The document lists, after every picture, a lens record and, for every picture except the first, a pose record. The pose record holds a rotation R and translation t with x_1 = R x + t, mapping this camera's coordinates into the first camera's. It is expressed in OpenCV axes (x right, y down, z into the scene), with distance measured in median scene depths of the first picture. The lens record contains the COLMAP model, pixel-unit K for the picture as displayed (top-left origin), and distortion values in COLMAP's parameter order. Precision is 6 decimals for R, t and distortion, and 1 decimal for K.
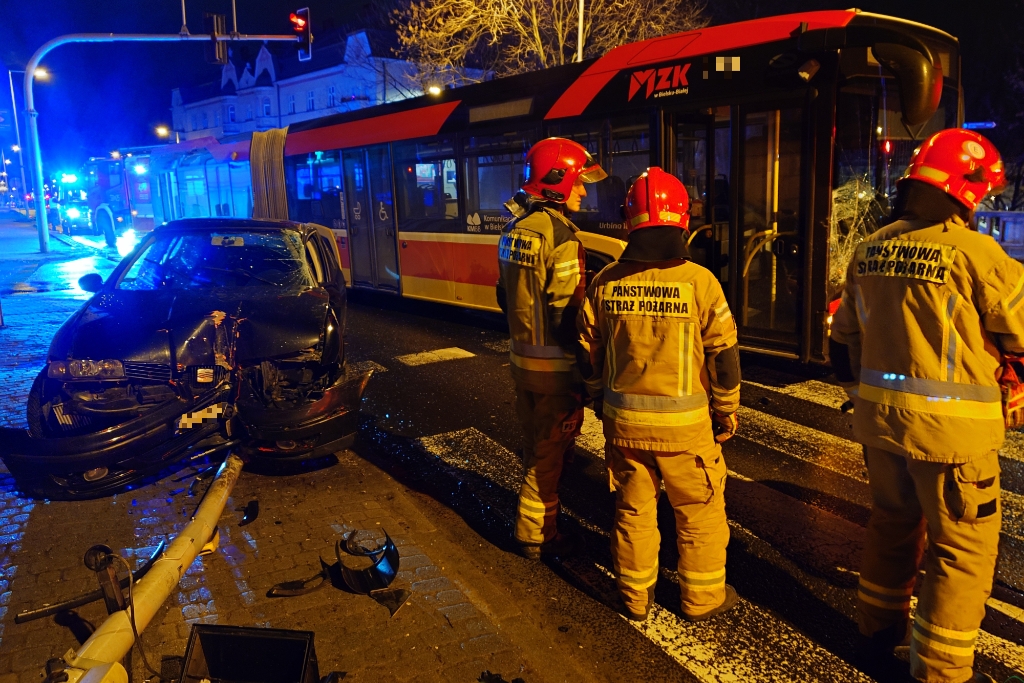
lens RADIAL K [[714.7, 0, 510.4], [0, 714.7, 317.8], [0, 0, 1]] dist [0.004499, -0.012017]
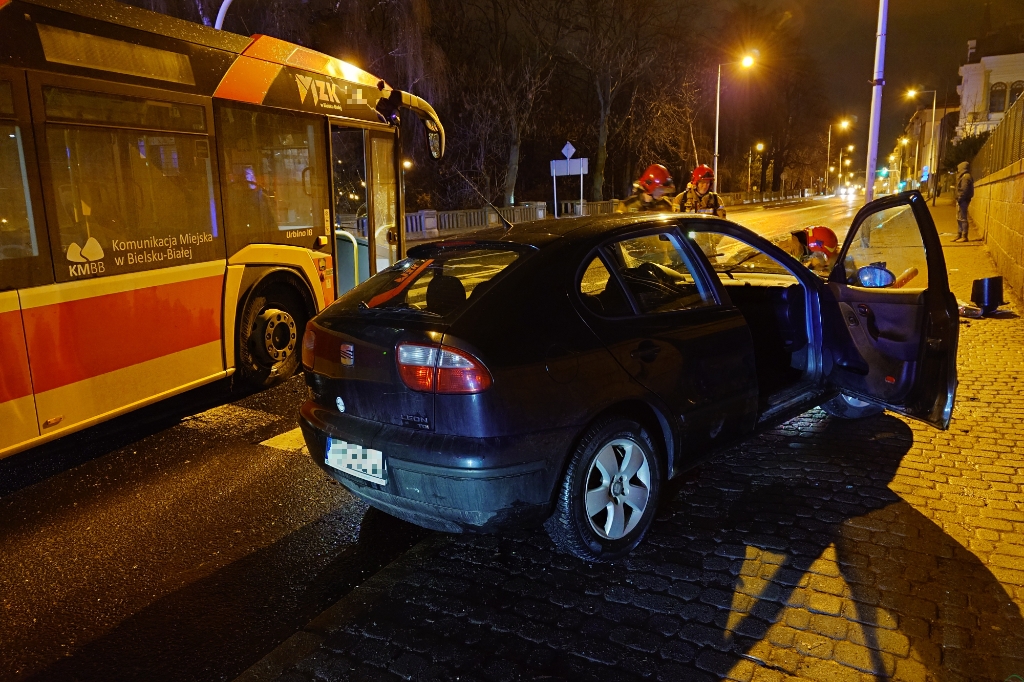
lens RADIAL K [[714.7, 0, 510.2], [0, 714.7, 337.0], [0, 0, 1]] dist [0.004499, -0.012017]
pose [[-0.495350, -0.134779, 0.858174, -0.505293], [0.192682, 0.946236, 0.259828, -0.118698], [-0.847055, 0.294061, -0.442749, 0.760924]]
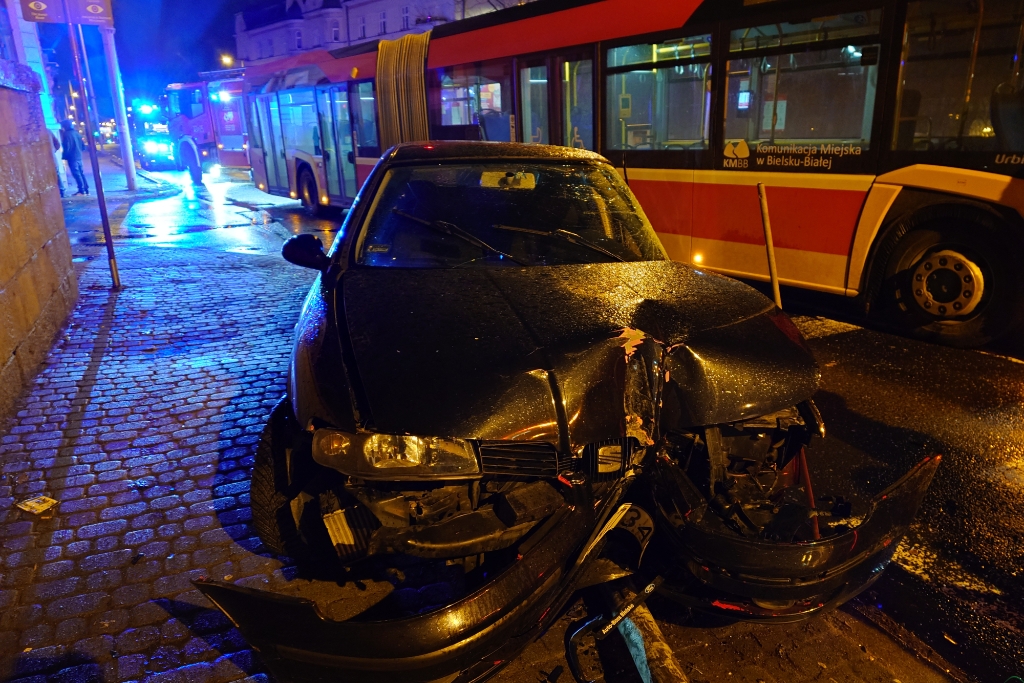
lens RADIAL K [[714.7, 0, 512.4], [0, 714.7, 368.2], [0, 0, 1]] dist [0.004499, -0.012017]
pose [[0.996696, 0.026434, -0.076797, -0.165818], [-0.014591, 0.988447, 0.150866, -0.020188], [0.079898, -0.149247, 0.985567, 0.186321]]
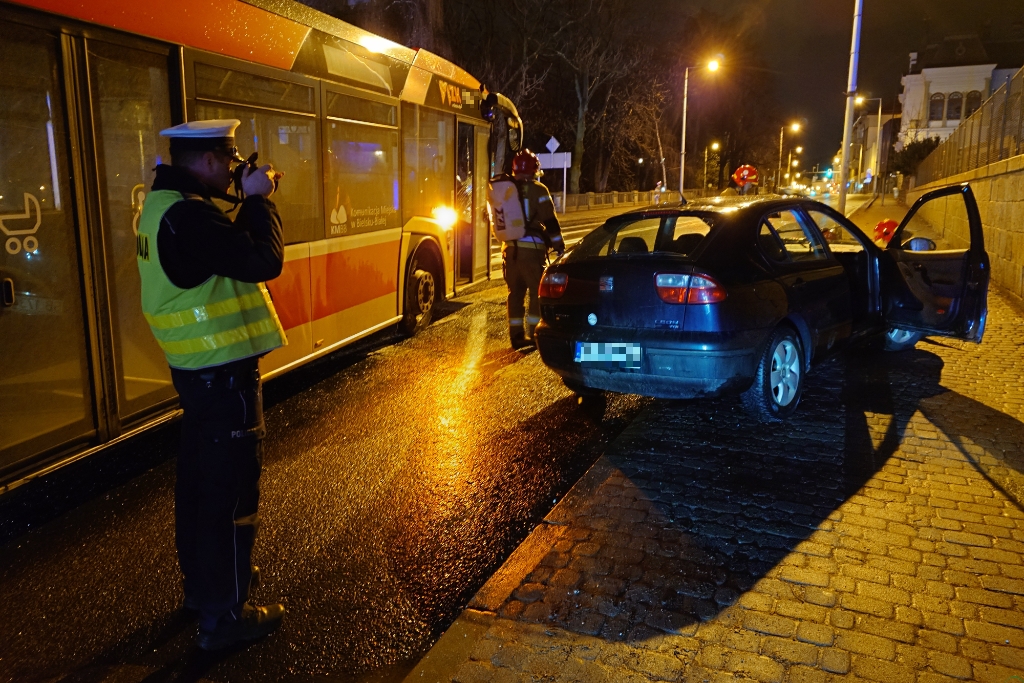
lens RADIAL K [[714.7, 0, 516.5], [0, 714.7, 316.3], [0, 0, 1]] dist [0.004499, -0.012017]
pose [[-0.555380, -0.126695, 0.821889, -0.550961], [0.162618, 0.952700, 0.256747, -0.149101], [-0.815542, 0.276246, -0.508508, 0.951180]]
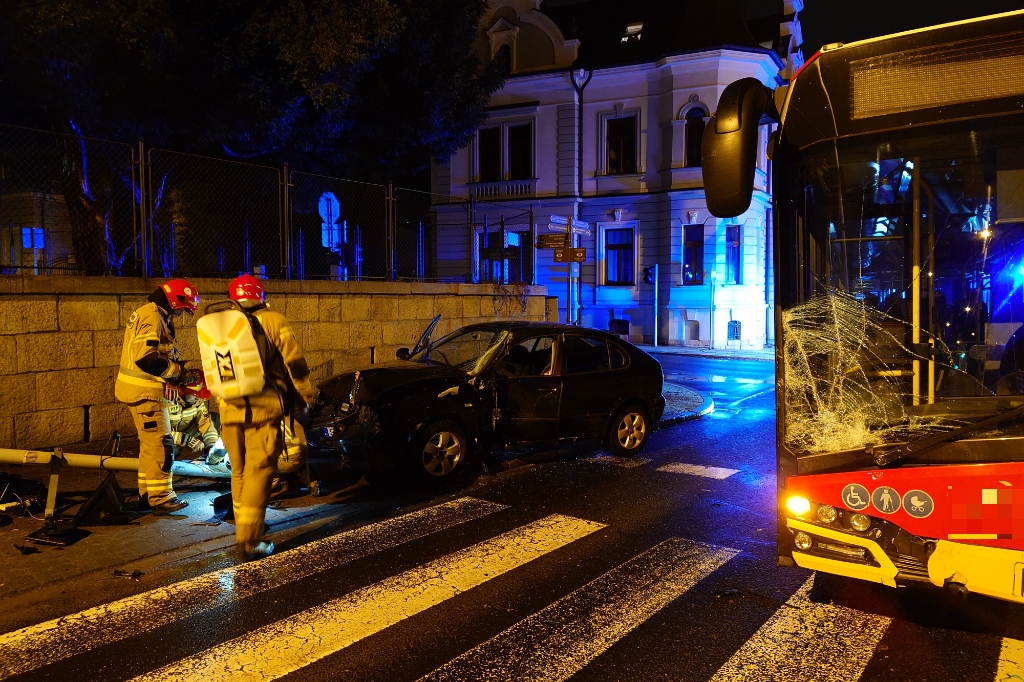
lens RADIAL K [[714.7, 0, 513.7], [0, 714.7, 334.5], [0, 0, 1]] dist [0.004499, -0.012017]
pose [[0.384207, 0.051132, -0.921830, 0.472302], [-0.172429, 0.984871, -0.017238, -0.047396], [0.907002, 0.165573, 0.387211, 0.241223]]
